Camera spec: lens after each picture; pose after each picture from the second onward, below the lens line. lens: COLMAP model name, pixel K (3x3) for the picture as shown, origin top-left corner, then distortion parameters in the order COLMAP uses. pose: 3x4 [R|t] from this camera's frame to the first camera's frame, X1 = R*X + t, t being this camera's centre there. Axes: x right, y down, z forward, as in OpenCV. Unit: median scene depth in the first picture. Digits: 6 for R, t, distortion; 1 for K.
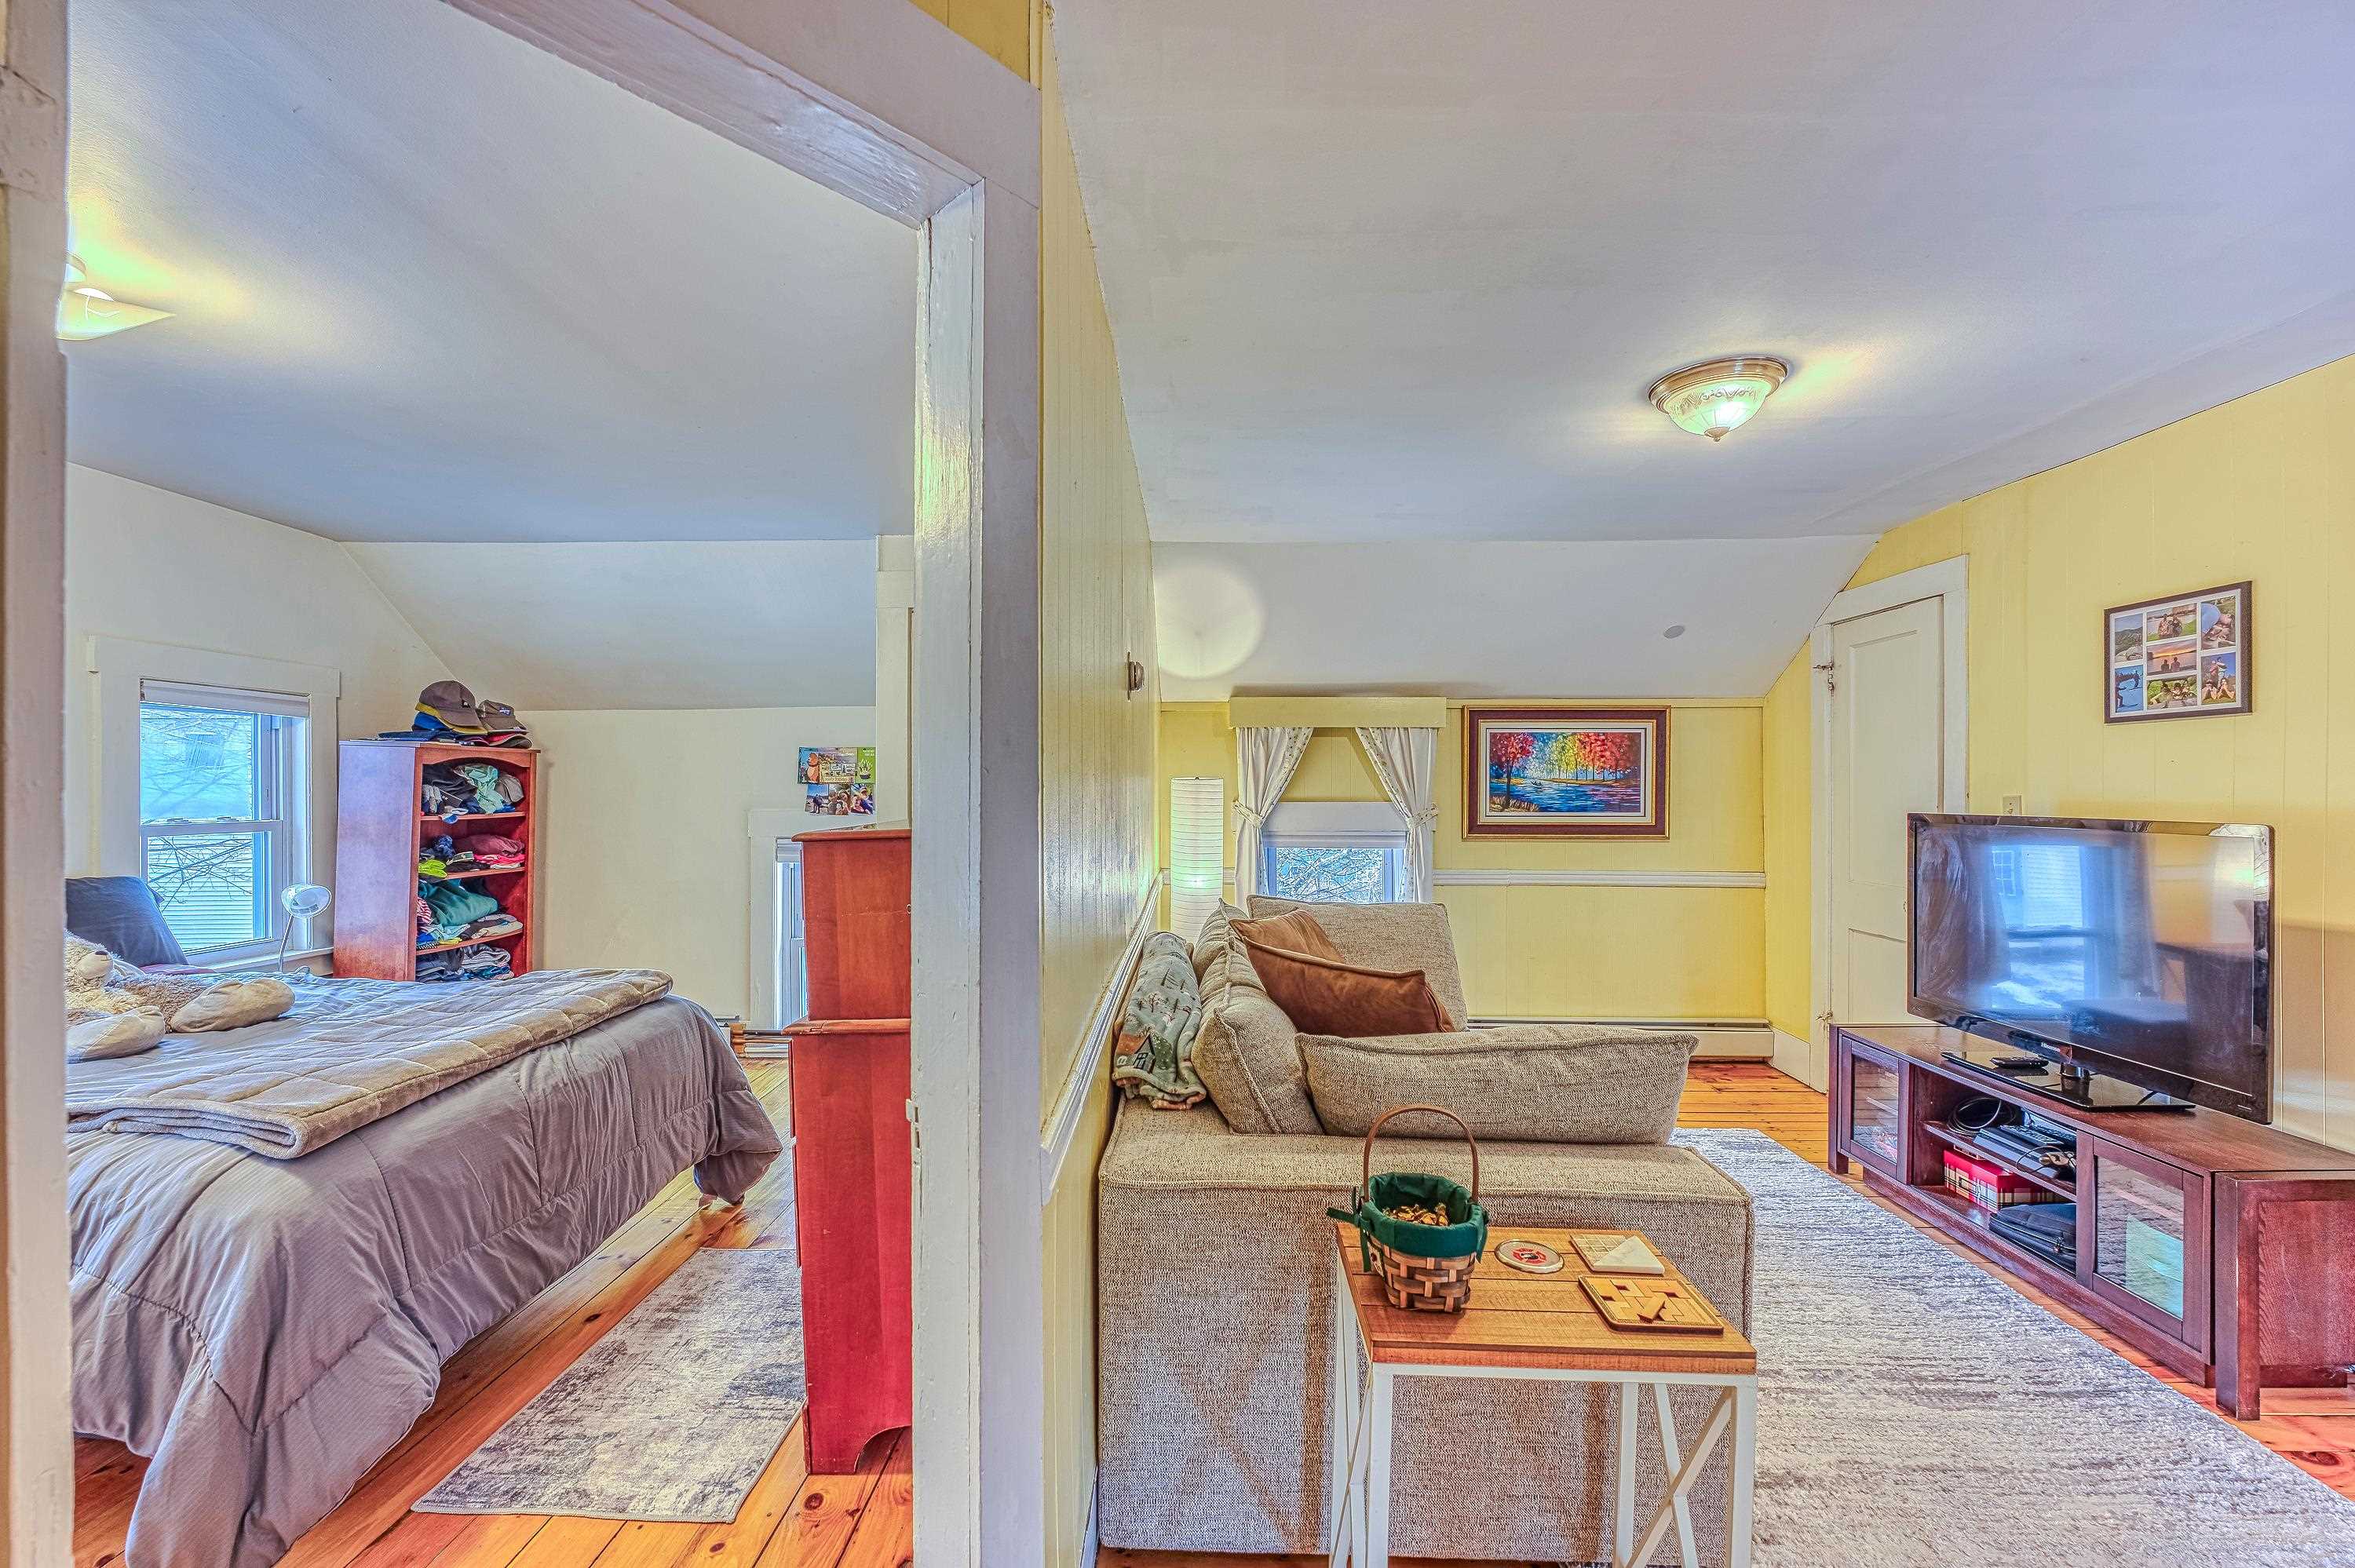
lens RADIAL K [[955.0, 0, 1170.4], [0, 955.0, 782.6], [0, 0, 1]] dist [-0.017754, 0.000154]
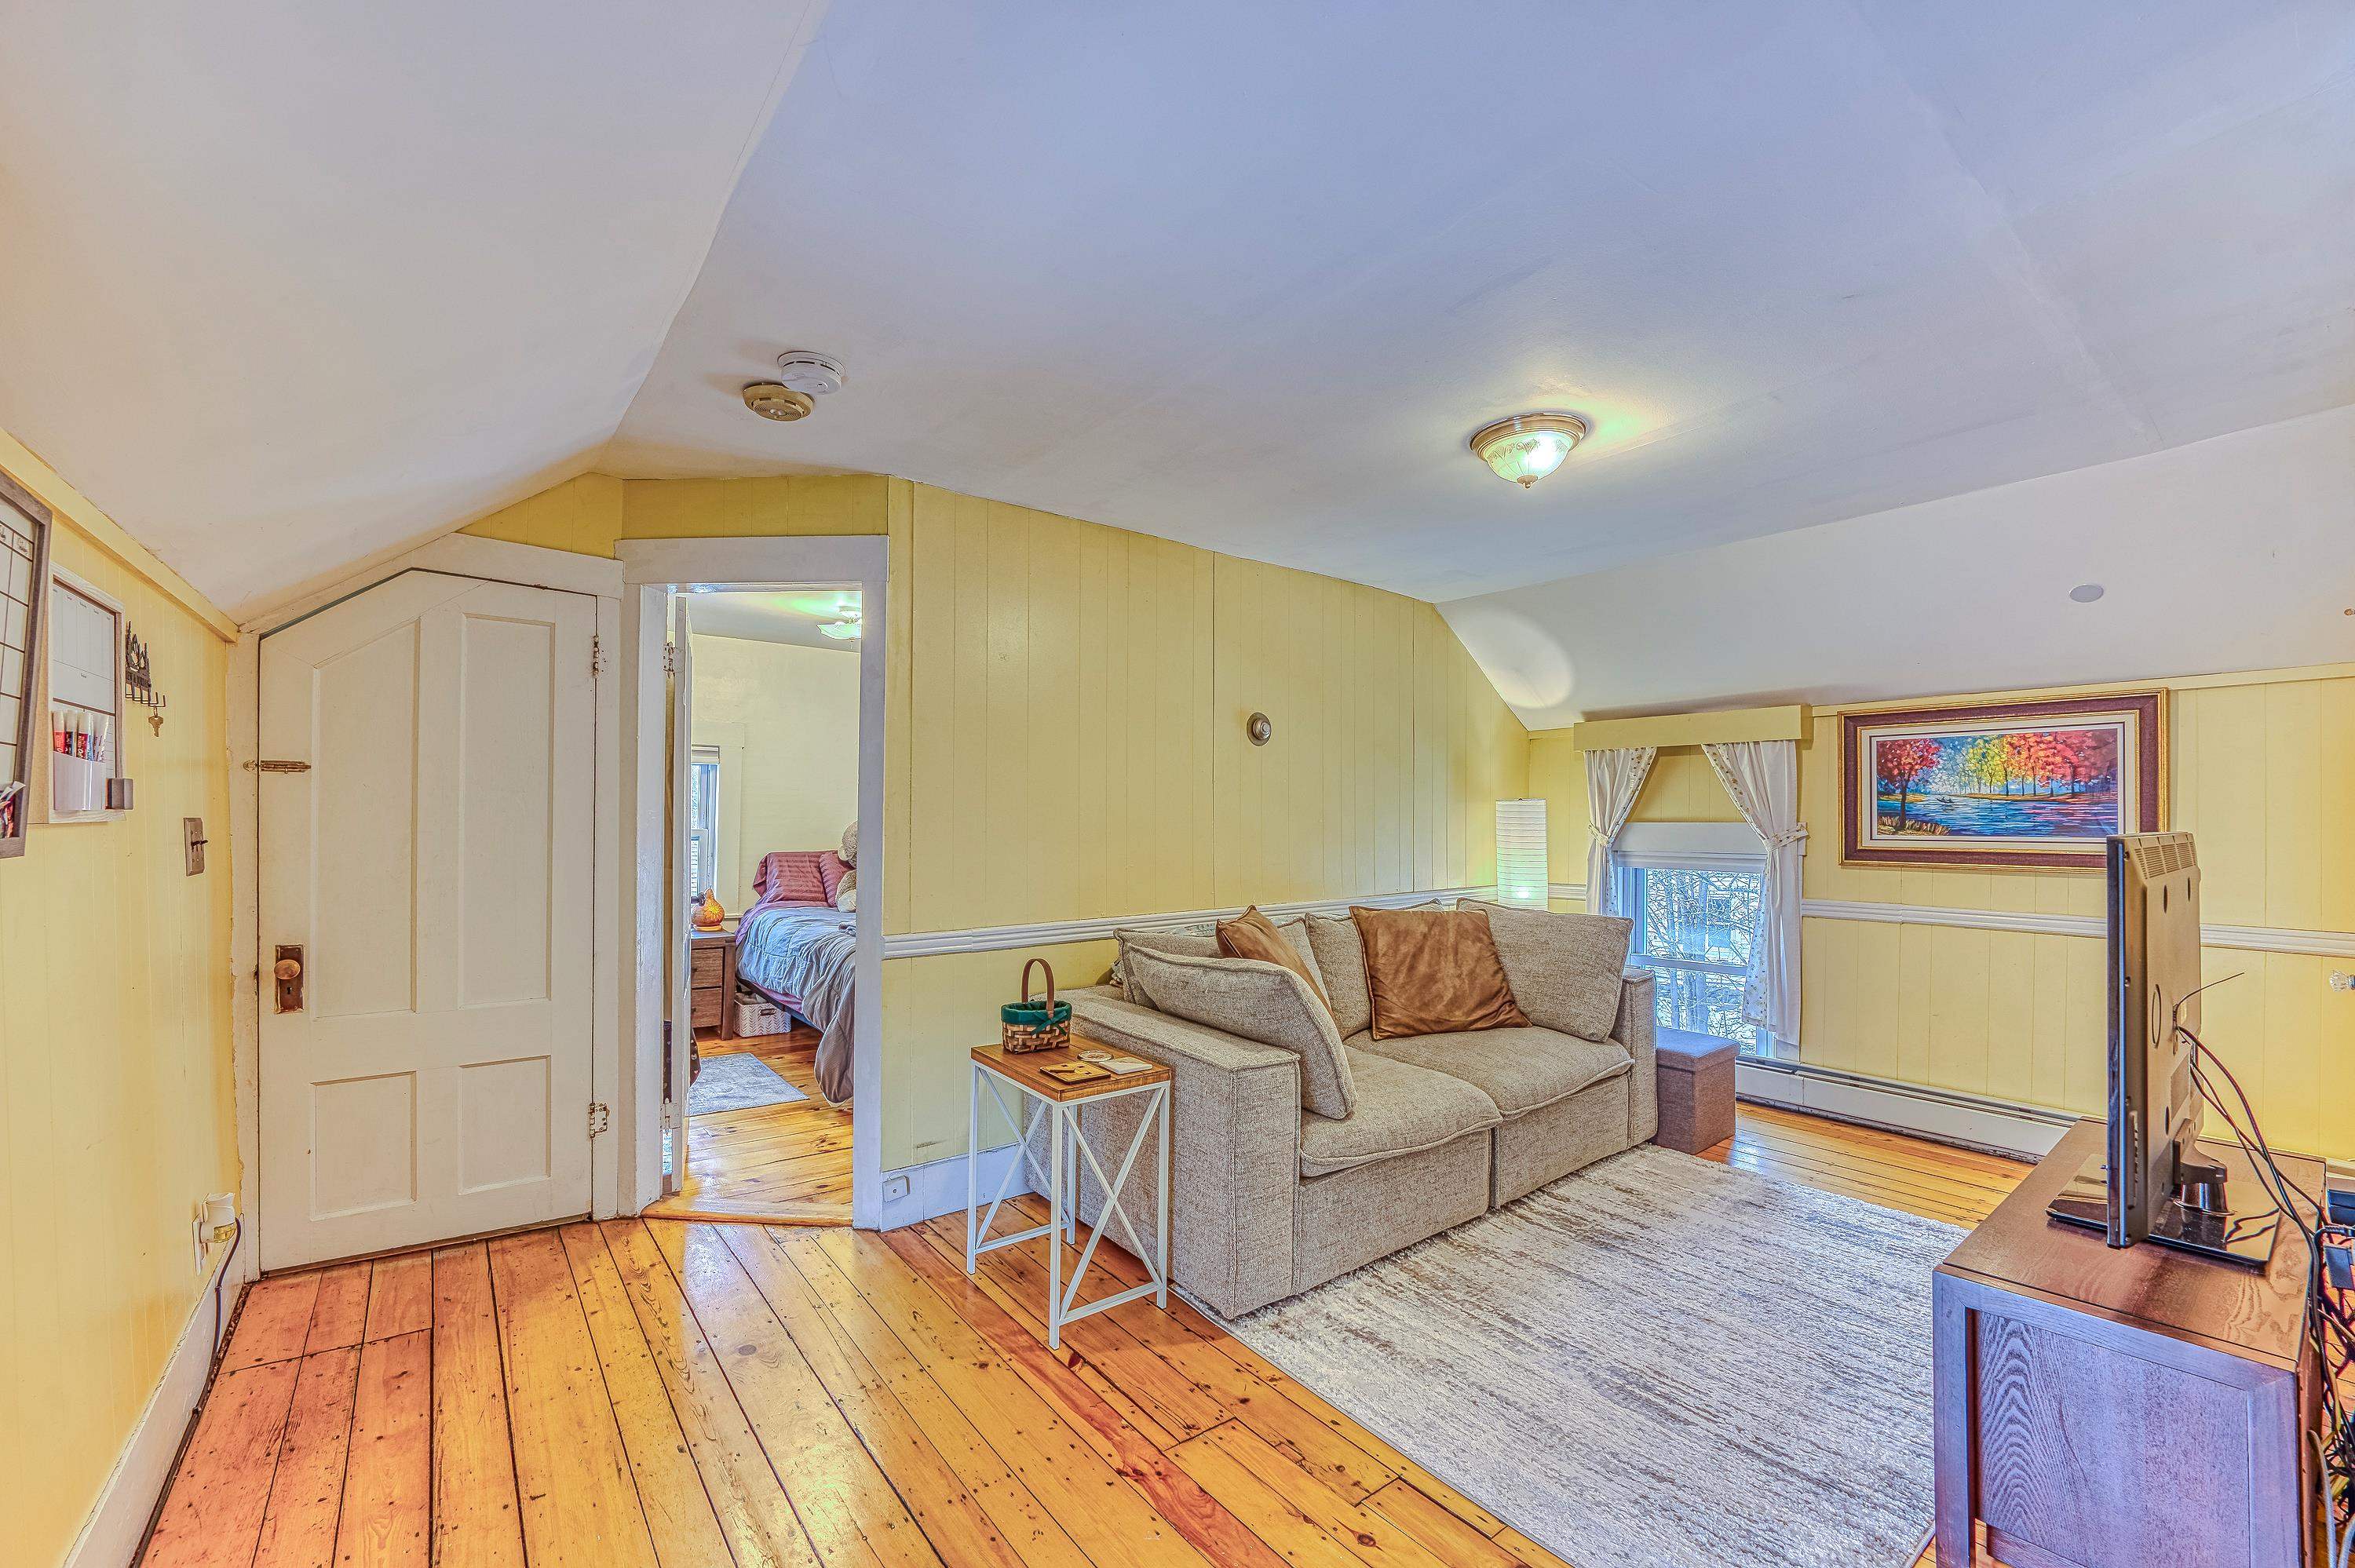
lens RADIAL K [[955.0, 0, 1181.5], [0, 955.0, 801.6], [0, 0, 1]] dist [-0.017754, 0.000154]
pose [[0.641310, -0.011147, -0.767201, 0.584891], [0.001628, 0.999912, -0.013167, 0.011502], [0.767280, 0.007195, 0.641271, -0.012549]]
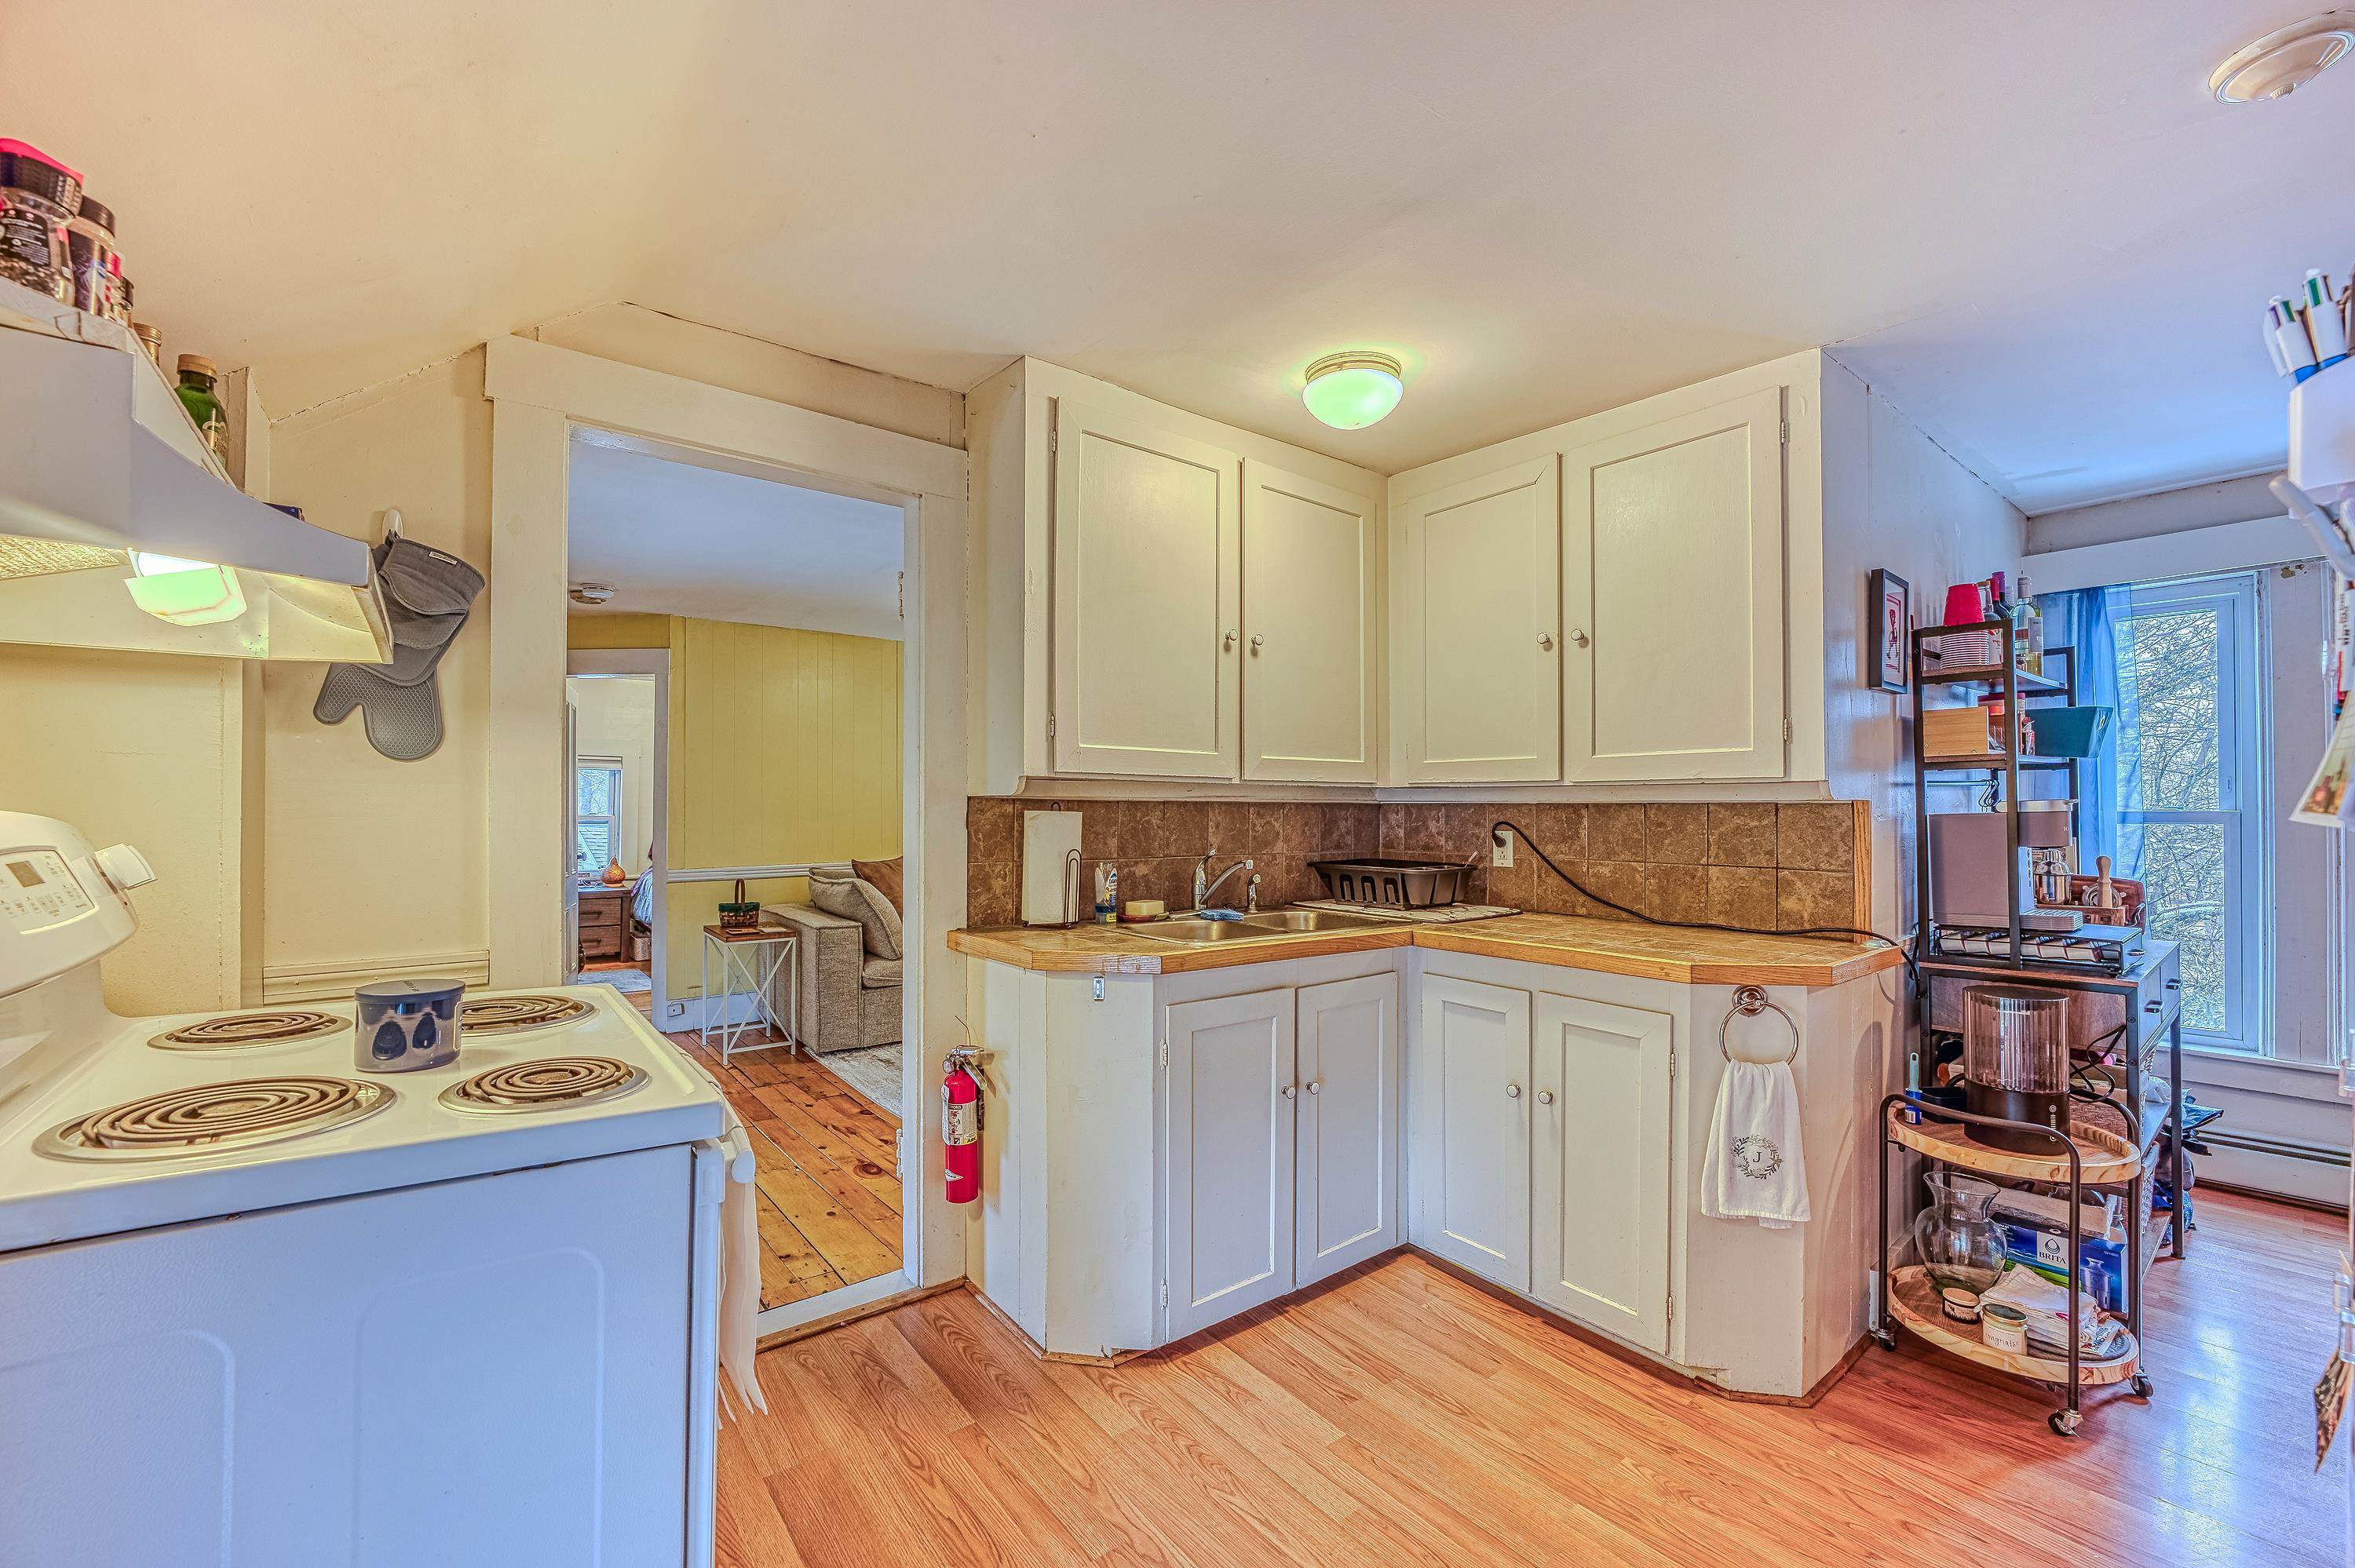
lens RADIAL K [[955.0, 0, 1196.5], [0, 955.0, 787.2], [0, 0, 1]] dist [-0.017754, 0.000154]
pose [[0.656777, -0.018608, -0.753855, 1.281012], [0.006657, 0.999800, -0.018879, 0.019158], [0.754055, 0.007381, 0.656770, -0.030099]]
